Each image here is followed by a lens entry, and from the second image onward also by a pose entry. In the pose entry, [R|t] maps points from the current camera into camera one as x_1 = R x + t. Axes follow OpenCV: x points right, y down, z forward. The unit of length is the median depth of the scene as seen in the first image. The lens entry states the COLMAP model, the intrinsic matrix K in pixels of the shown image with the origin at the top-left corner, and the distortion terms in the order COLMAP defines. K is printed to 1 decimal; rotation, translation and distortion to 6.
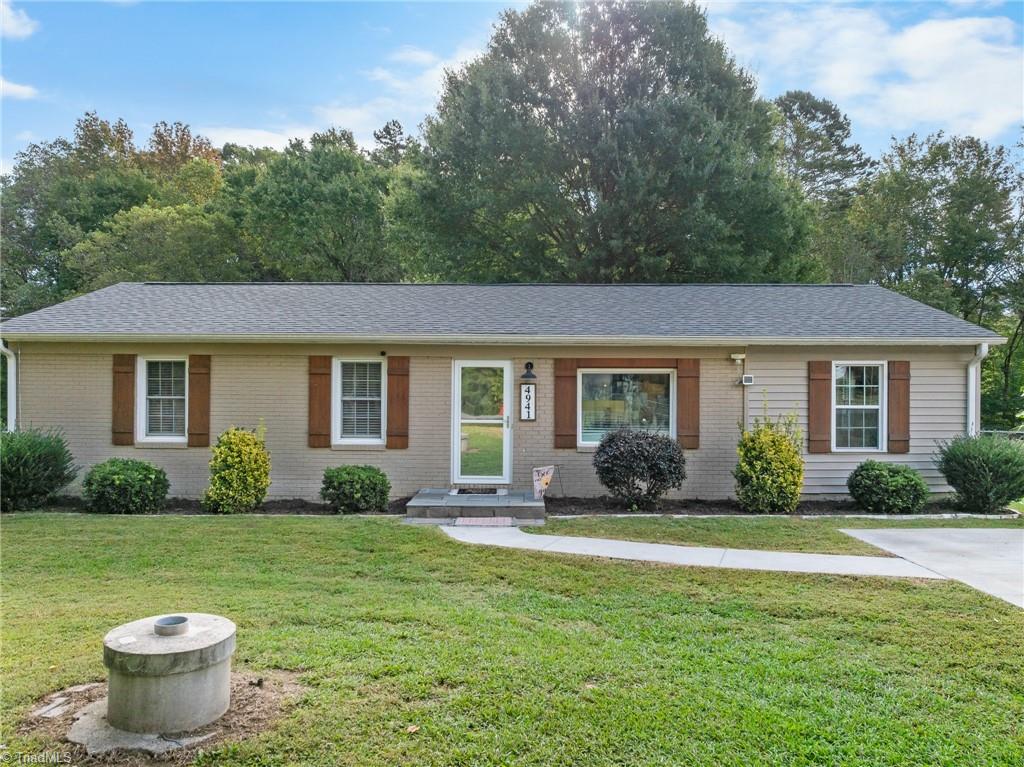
lens RADIAL K [[729.3, 0, 512.0], [0, 729.3, 383.5], [0, 0, 1]] dist [-0.047285, 0.008538]
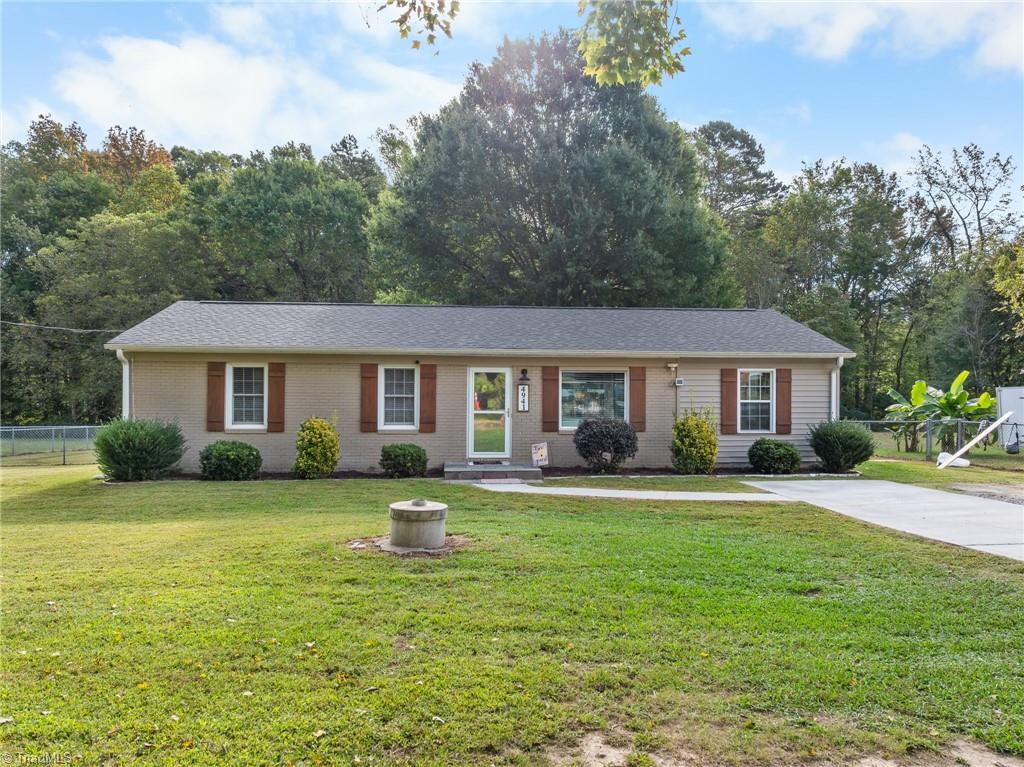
lens RADIAL K [[735.9, 0, 514.8], [0, 735.9, 372.1], [0, 0, 1]] dist [-0.043758, 0.000796]
pose [[0.994810, 0.002612, 0.101718, -0.132610], [-0.001187, 0.999900, -0.014064, -0.003786], [-0.101744, 0.013871, 0.994714, -0.371054]]
